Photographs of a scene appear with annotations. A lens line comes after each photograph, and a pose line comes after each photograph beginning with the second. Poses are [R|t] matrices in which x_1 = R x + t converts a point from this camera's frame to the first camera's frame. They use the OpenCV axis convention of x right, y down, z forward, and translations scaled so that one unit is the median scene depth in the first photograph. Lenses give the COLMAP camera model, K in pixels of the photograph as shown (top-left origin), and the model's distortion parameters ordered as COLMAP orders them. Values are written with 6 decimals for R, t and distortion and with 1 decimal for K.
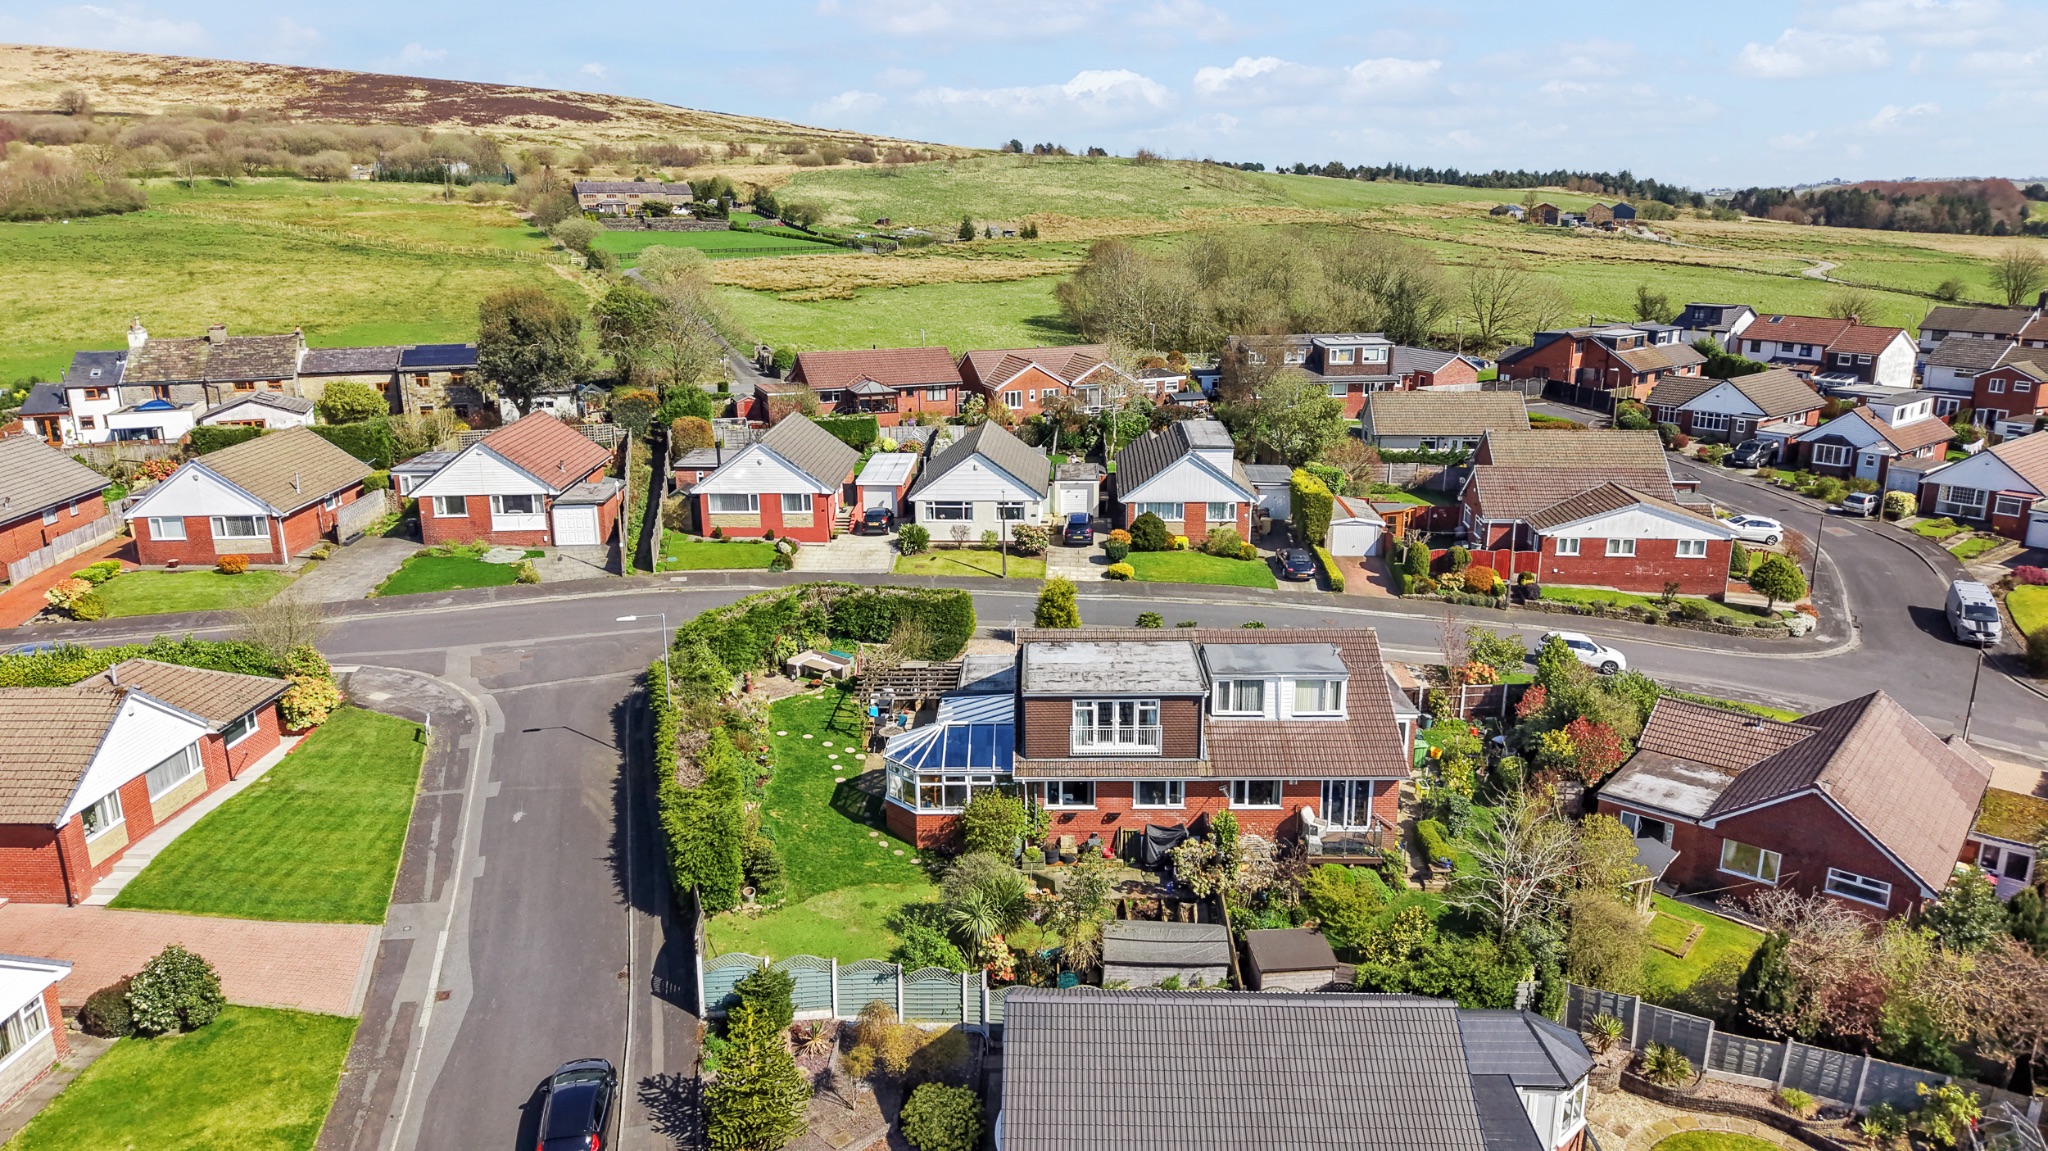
lens RADIAL K [[1370.2, 0, 1024.0], [0, 1370.2, 575.5], [0, 0, 1]] dist [0.032433, -0.032303]
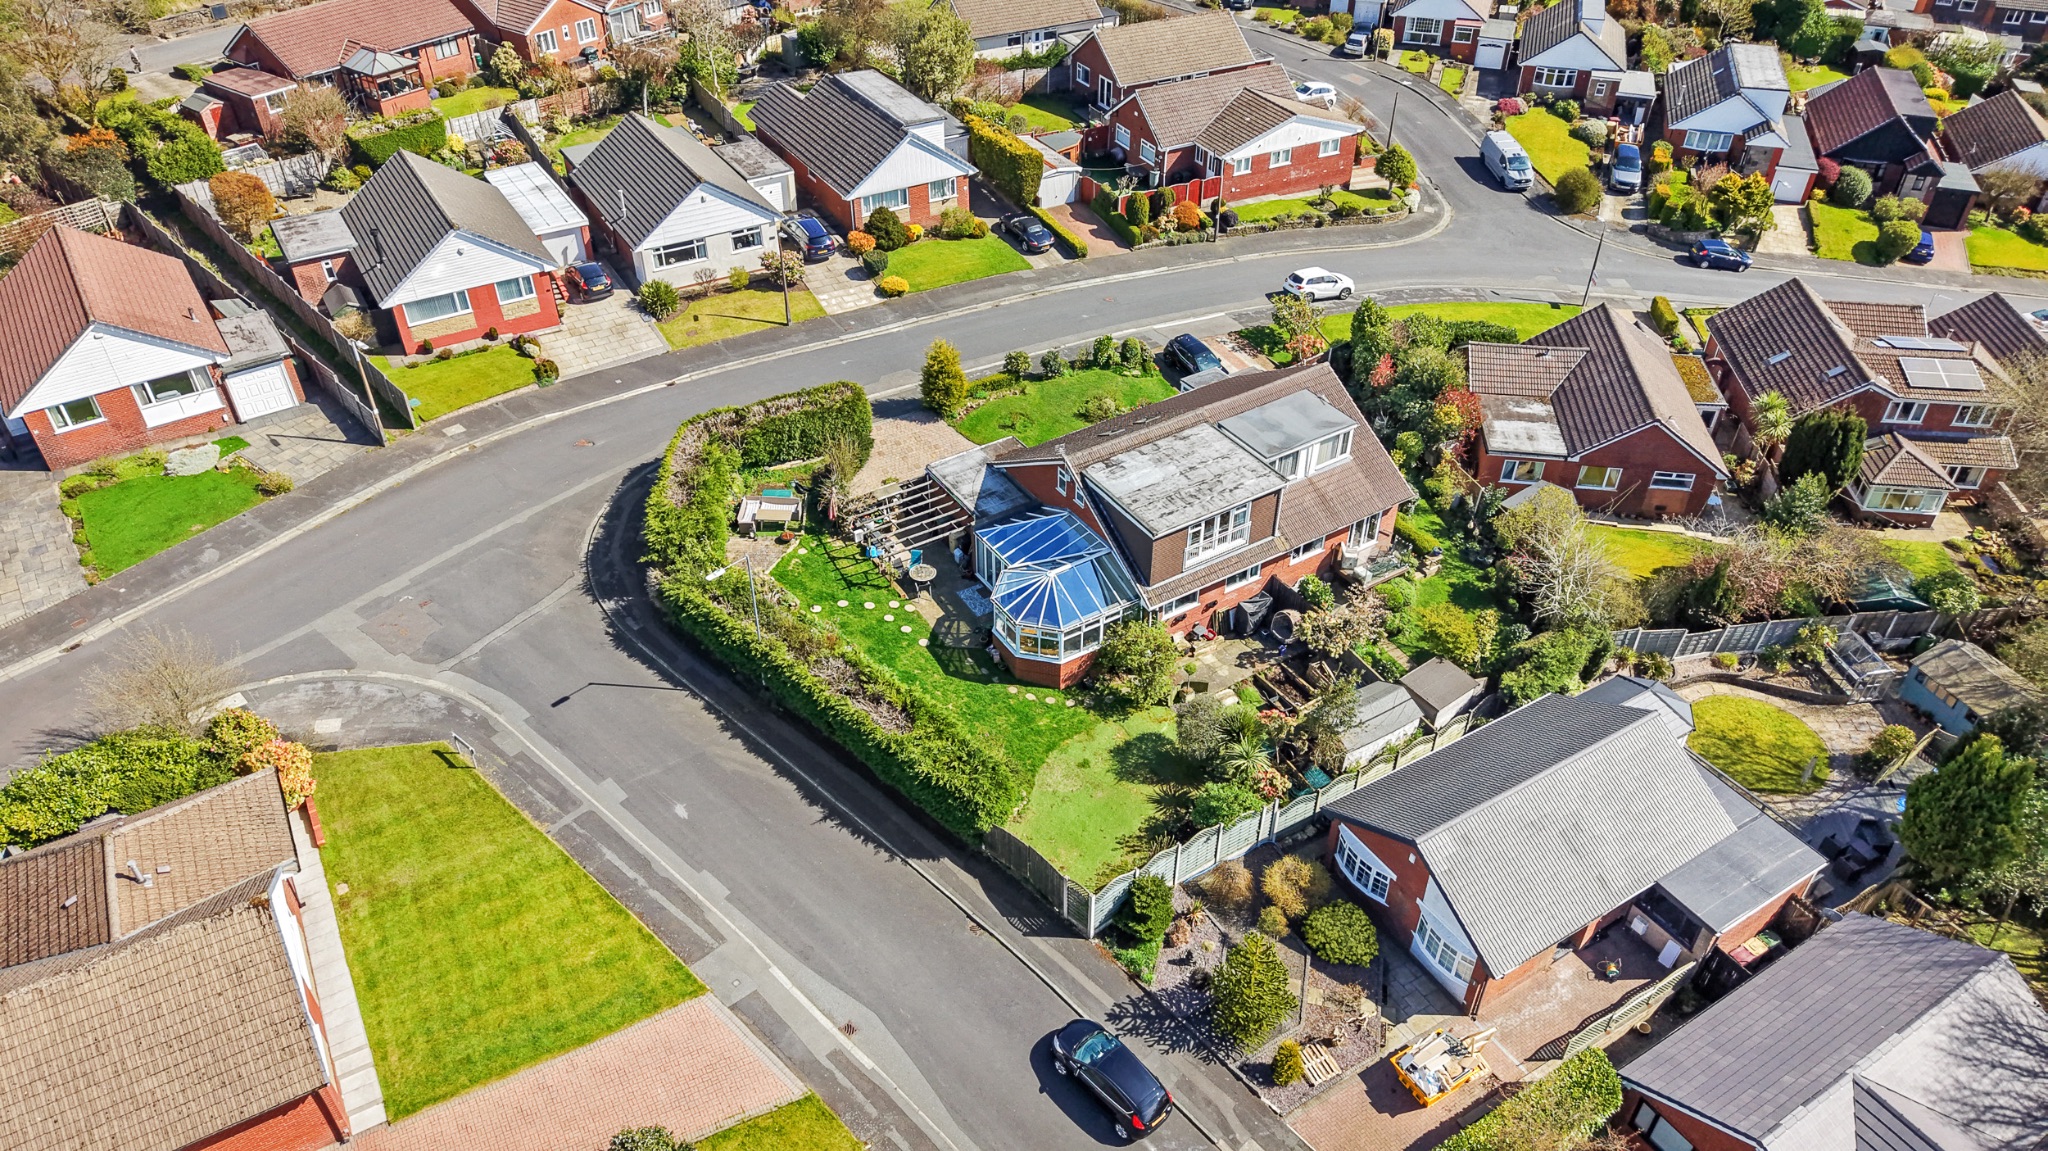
lens RADIAL K [[1370.2, 0, 1024.0], [0, 1370.2, 575.5], [0, 0, 1]] dist [0.032433, -0.032303]
pose [[0.838065, -0.329283, 0.434994, -0.339663], [0.138558, 0.899640, 0.414064, -0.207020], [-0.527682, -0.286740, 0.799582, 0.118961]]
